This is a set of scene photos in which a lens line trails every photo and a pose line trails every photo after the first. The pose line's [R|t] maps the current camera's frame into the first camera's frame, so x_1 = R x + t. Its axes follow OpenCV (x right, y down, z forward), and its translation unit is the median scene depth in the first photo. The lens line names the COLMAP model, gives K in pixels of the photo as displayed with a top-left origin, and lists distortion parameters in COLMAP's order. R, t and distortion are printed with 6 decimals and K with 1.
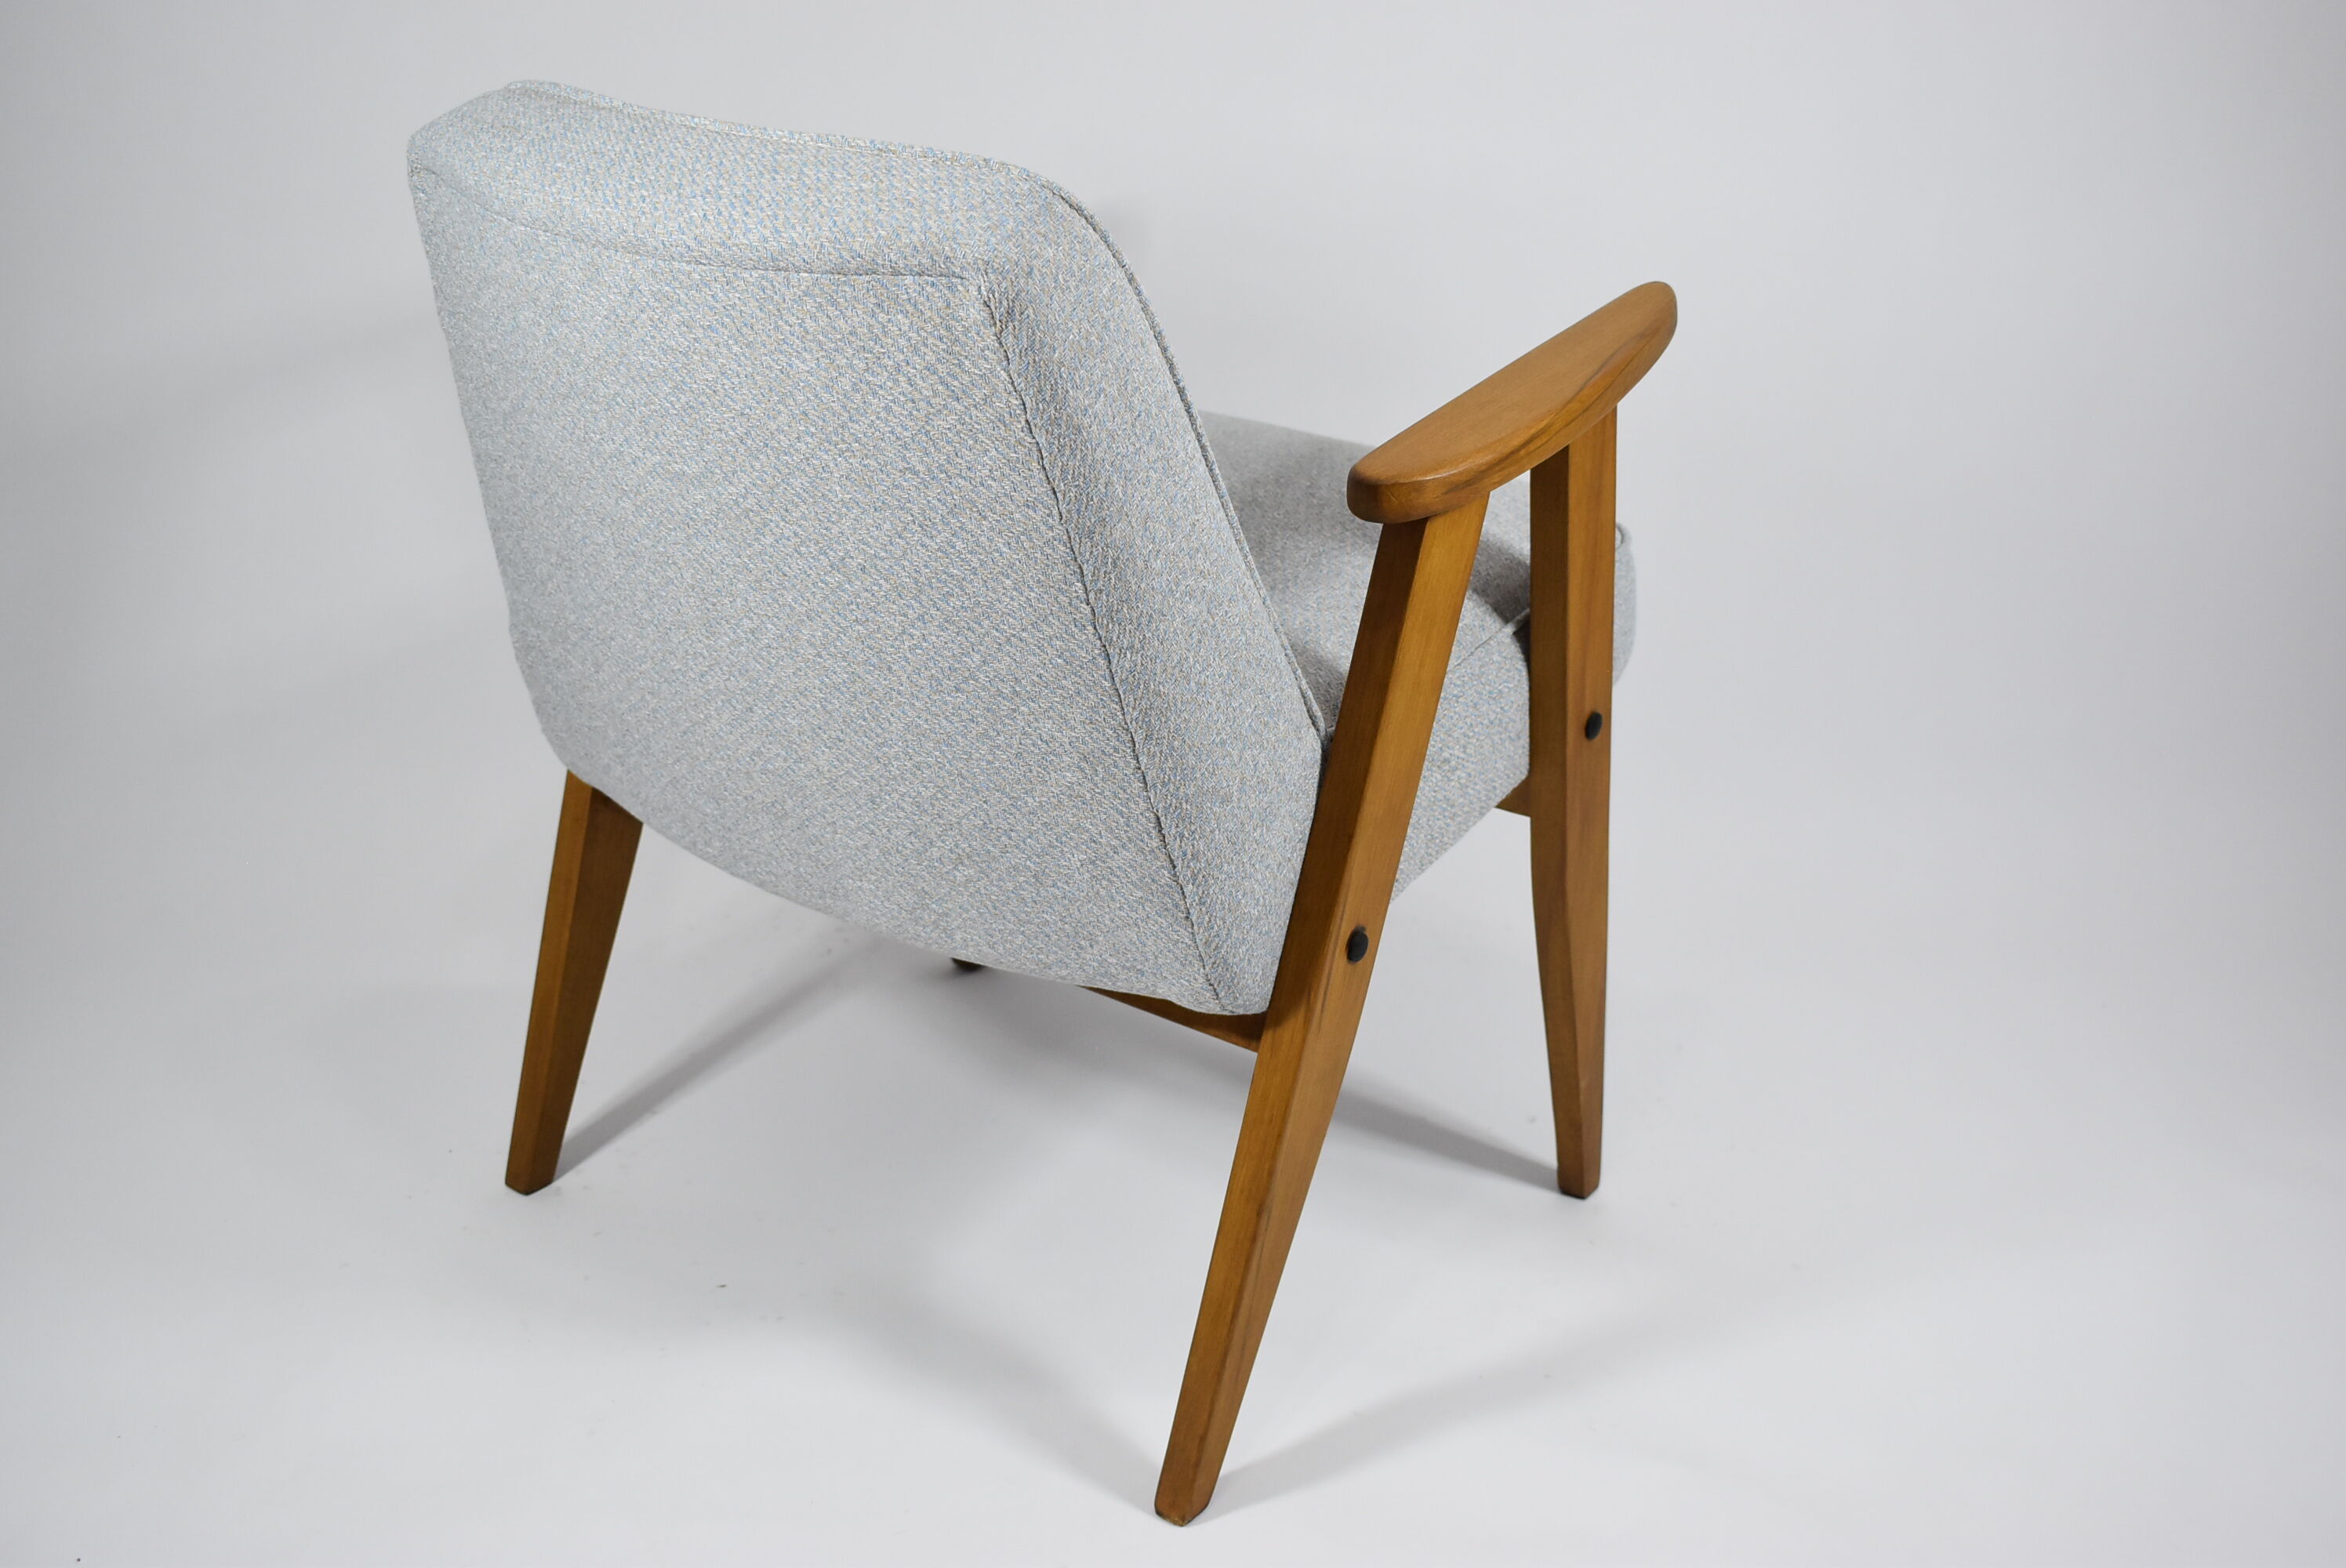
lens RADIAL K [[2712.2, 0, 1172.9], [0, 2712.2, 783.8], [0, 0, 1]] dist [0.004629, 0.000000]
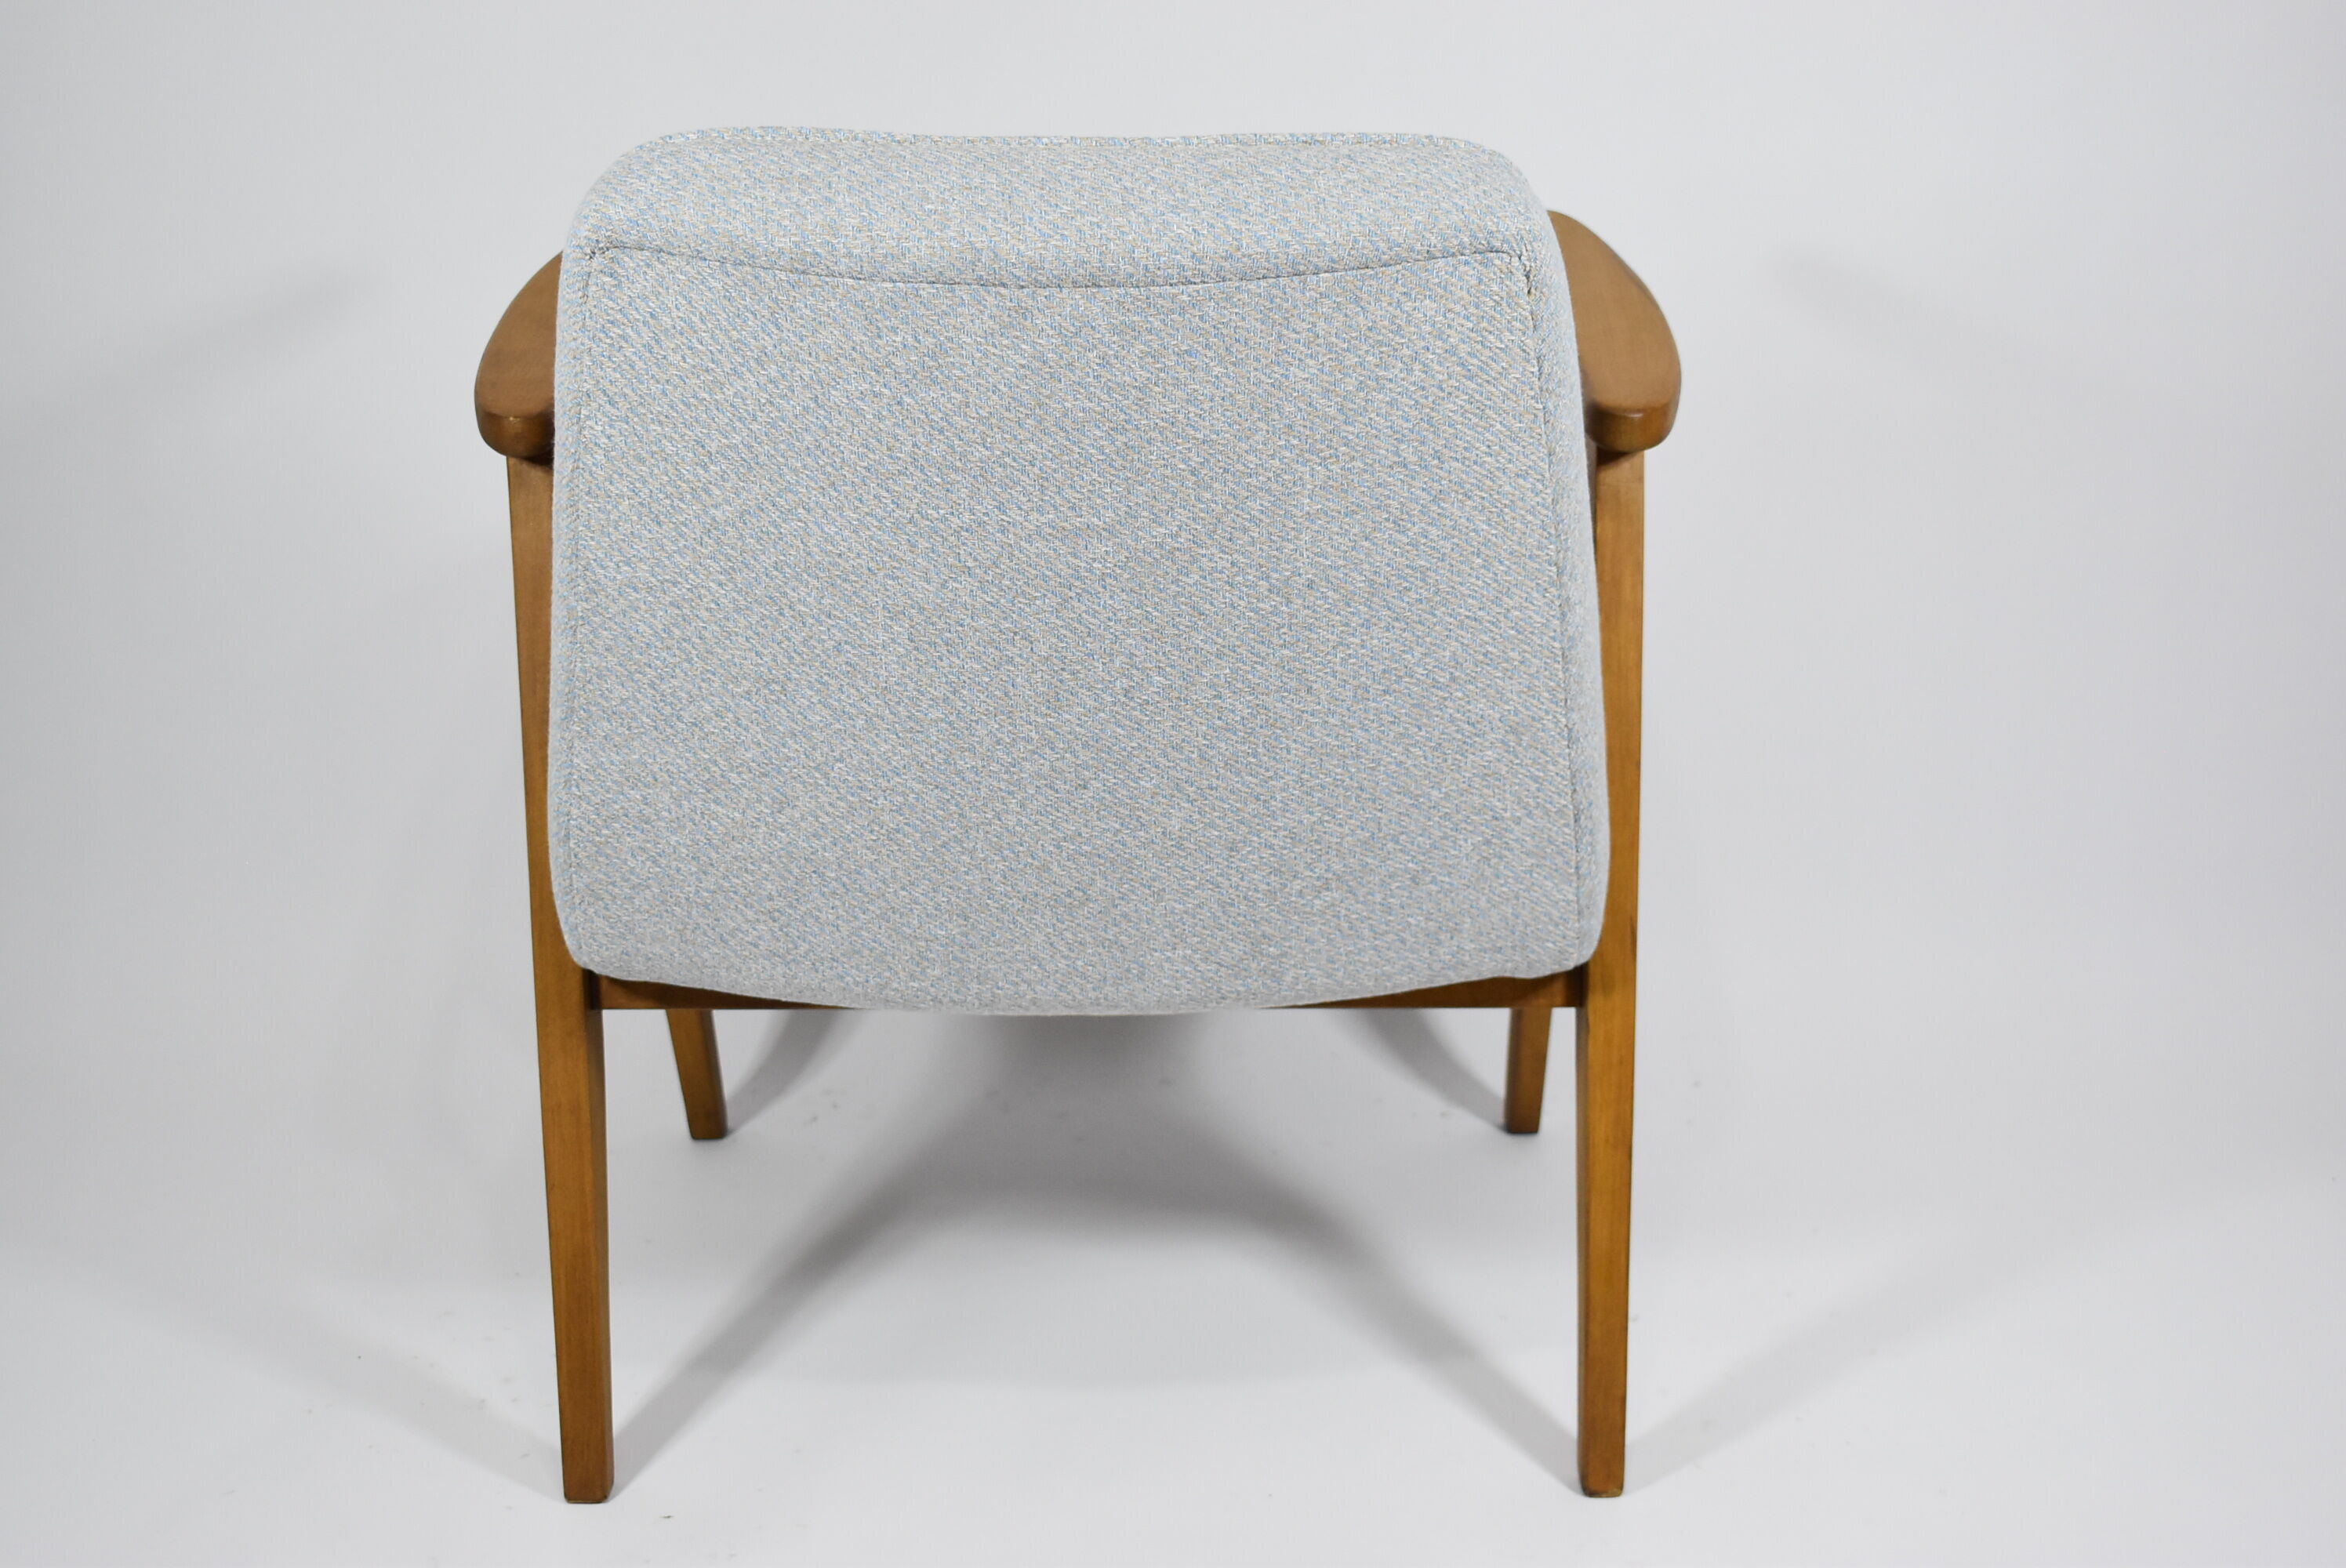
lens RADIAL K [[3289.7, 0, 1172.8], [0, 3289.7, 781.6], [0, 0, 1]] dist [0.080512, 0.000000]
pose [[0.768785, -0.222308, 0.599624, -0.891279], [0.251803, 0.967119, 0.035716, -0.068406], [-0.587848, 0.123529, 0.799484, 0.122053]]
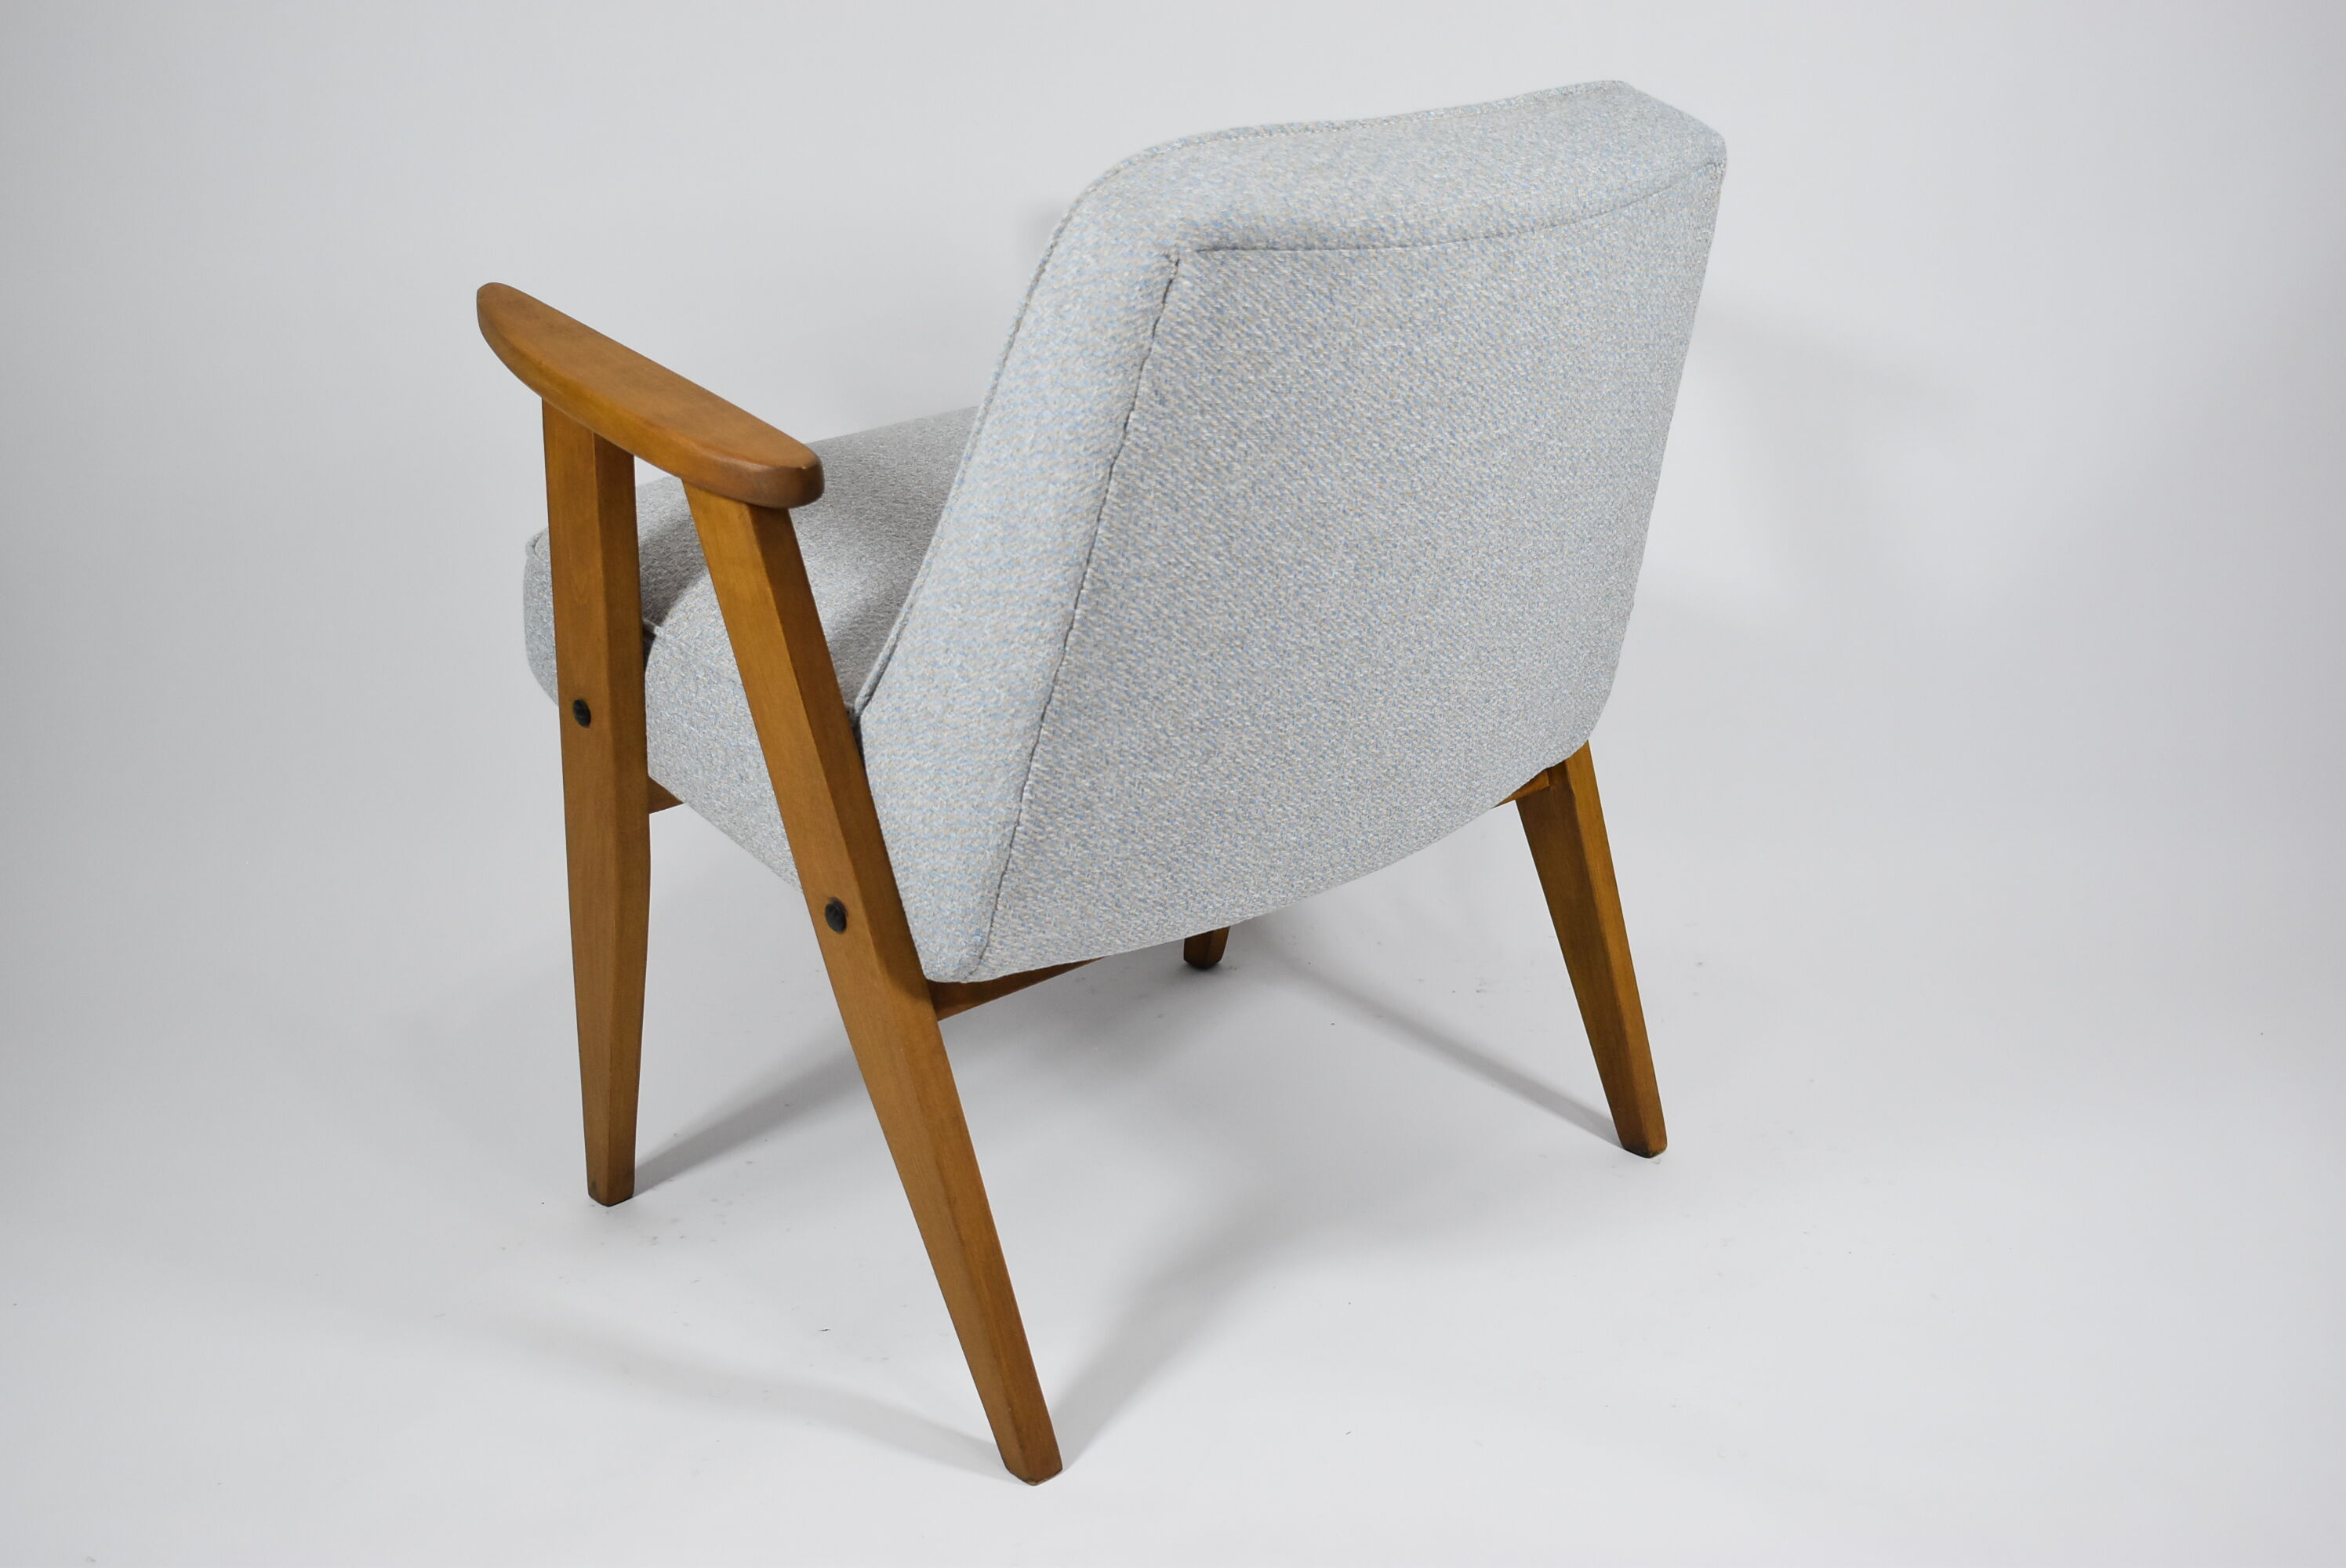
lens RADIAL K [[3006.0, 0, 1172.8], [0, 3006.0, 786.6], [0, 0, 1]] dist [-0.006821, 0.000000]
pose [[0.073956, -0.352907, 0.932731, -1.421878], [0.377513, 0.875596, 0.301356, -0.422061], [-0.923046, 0.329831, 0.197982, 0.986967]]
